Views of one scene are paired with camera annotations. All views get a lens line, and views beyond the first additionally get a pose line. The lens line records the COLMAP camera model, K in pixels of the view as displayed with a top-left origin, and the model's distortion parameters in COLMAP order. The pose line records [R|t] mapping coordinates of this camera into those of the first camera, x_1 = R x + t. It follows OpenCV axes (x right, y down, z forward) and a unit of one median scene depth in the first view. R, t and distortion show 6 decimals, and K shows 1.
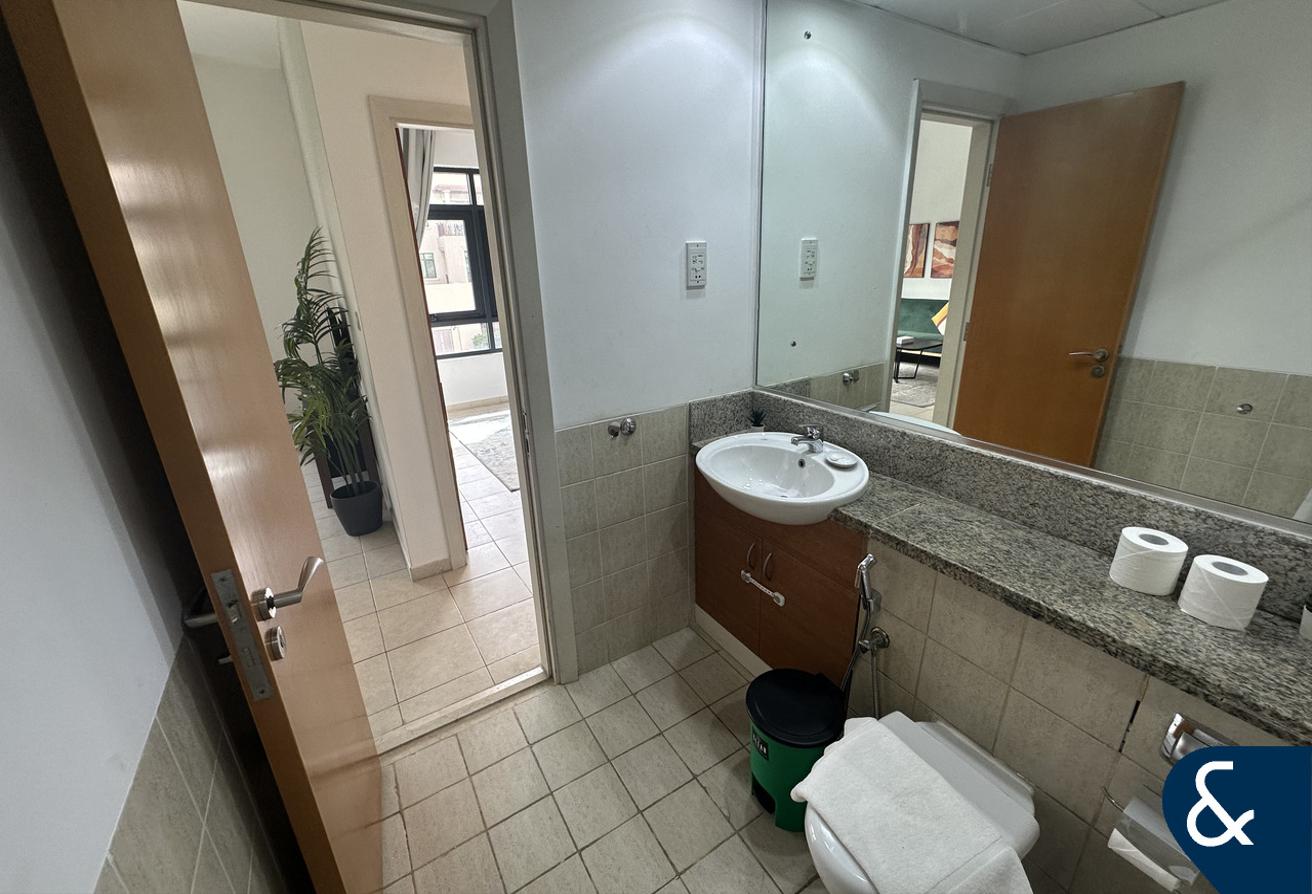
lens RADIAL K [[525.9, 0, 657.7], [0, 525.9, 437.1], [0, 0, 1]] dist [-0.004185, 0.000294]
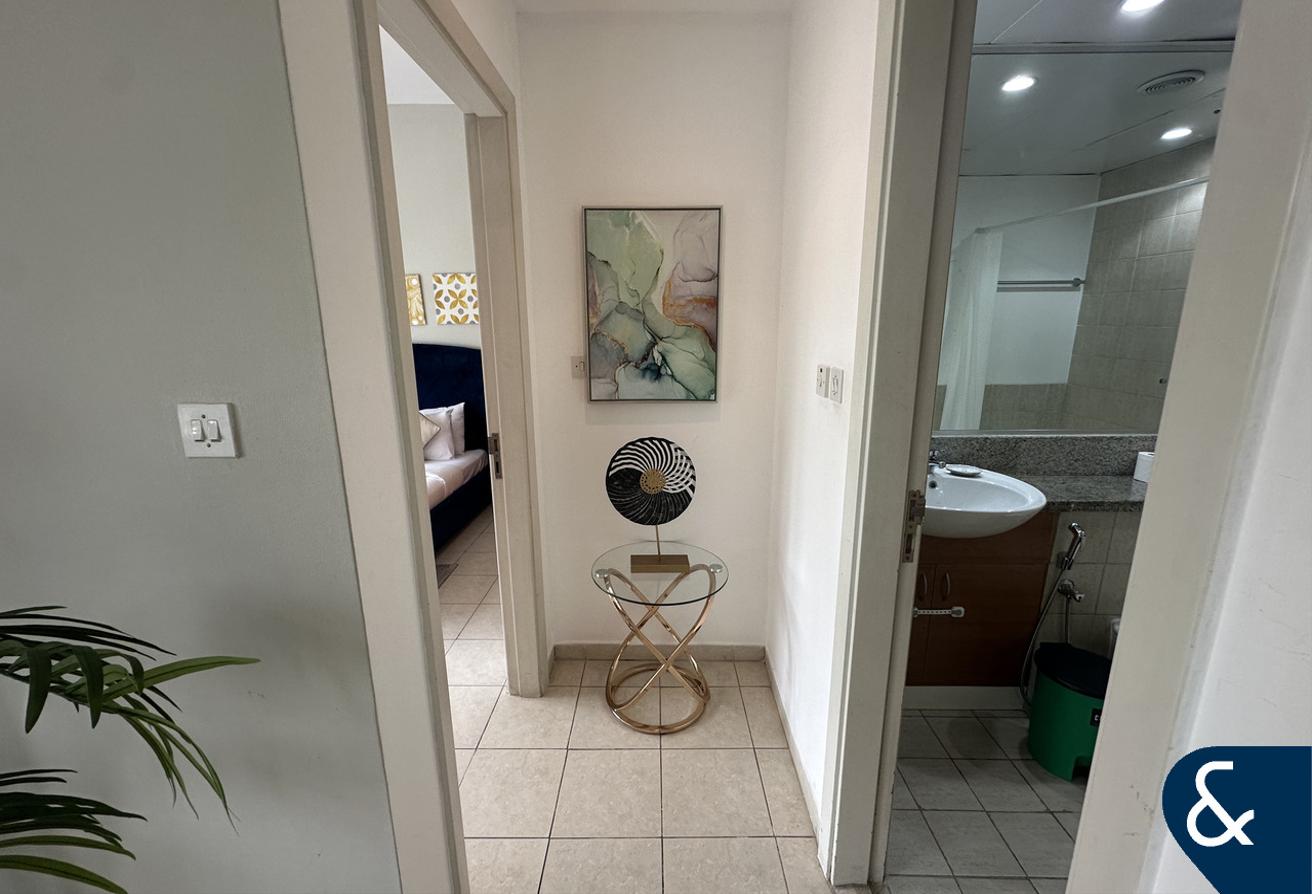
lens RADIAL K [[525.9, 0, 650.2], [0, 525.9, 438.2], [0, 0, 1]] dist [-0.004185, 0.000294]
pose [[0.551442, -0.150923, 0.820447, -1.259855], [0.260374, 0.965504, 0.002603, -0.269741], [-0.792538, 0.212188, 0.571716, 1.075100]]
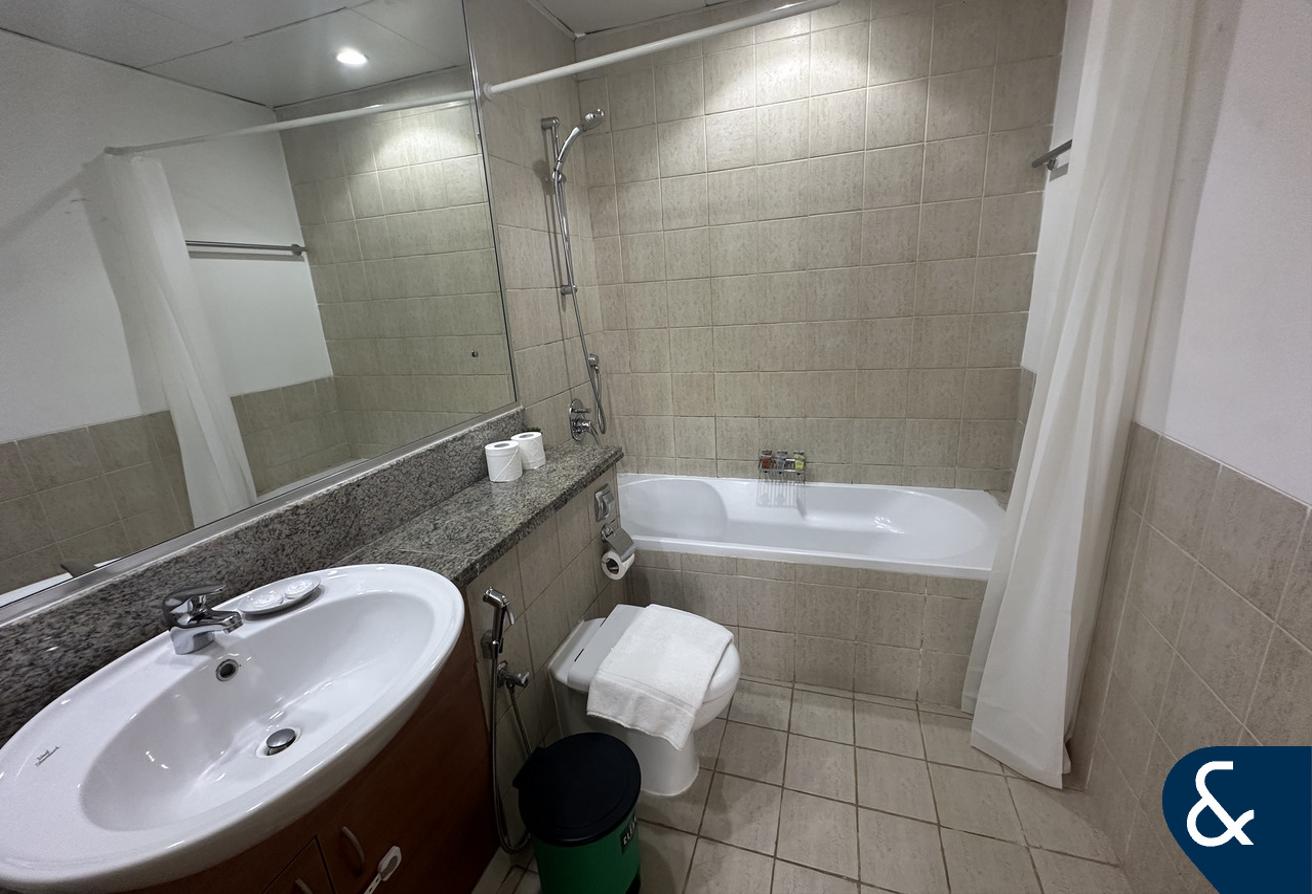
lens RADIAL K [[525.9, 0, 654.3], [0, 525.9, 438.8], [0, 0, 1]] dist [-0.004185, 0.000294]
pose [[-0.632122, -0.140268, 0.762068, -0.372697], [0.330652, 0.840614, 0.428996, -0.254130], [-0.700779, 0.523157, -0.484991, 1.124928]]
